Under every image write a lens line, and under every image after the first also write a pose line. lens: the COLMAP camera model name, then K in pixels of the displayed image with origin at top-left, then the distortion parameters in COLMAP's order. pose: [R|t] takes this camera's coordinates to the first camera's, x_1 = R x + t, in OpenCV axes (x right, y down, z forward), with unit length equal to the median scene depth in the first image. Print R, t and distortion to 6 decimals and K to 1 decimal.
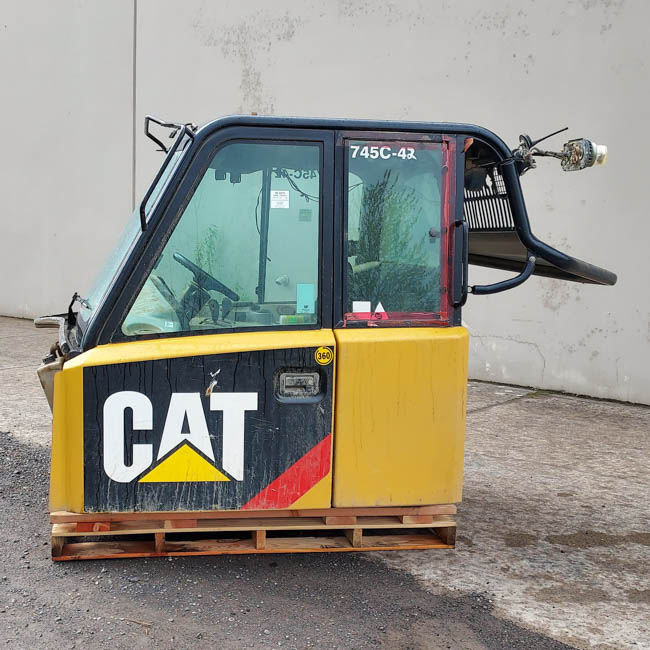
lens RADIAL K [[850.6, 0, 282.5], [0, 850.6, 327.1], [0, 0, 1]] dist [0.044213, -0.017341]
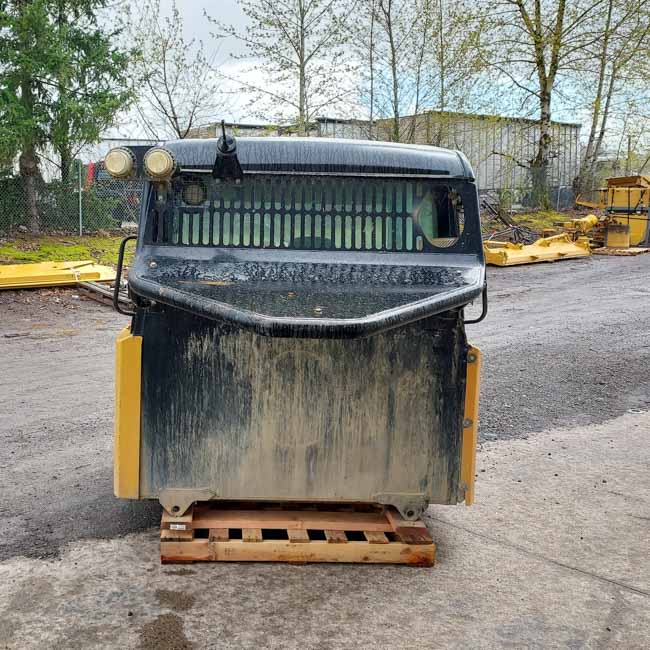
lens RADIAL K [[850.6, 0, 282.5], [0, 850.6, 327.1], [0, 0, 1]] dist [0.044213, -0.017341]
pose [[-0.103978, 0.106142, -0.988900, 1.260169], [-0.146647, 0.981785, 0.120798, -0.168377], [0.983709, 0.157579, -0.086518, 1.304568]]
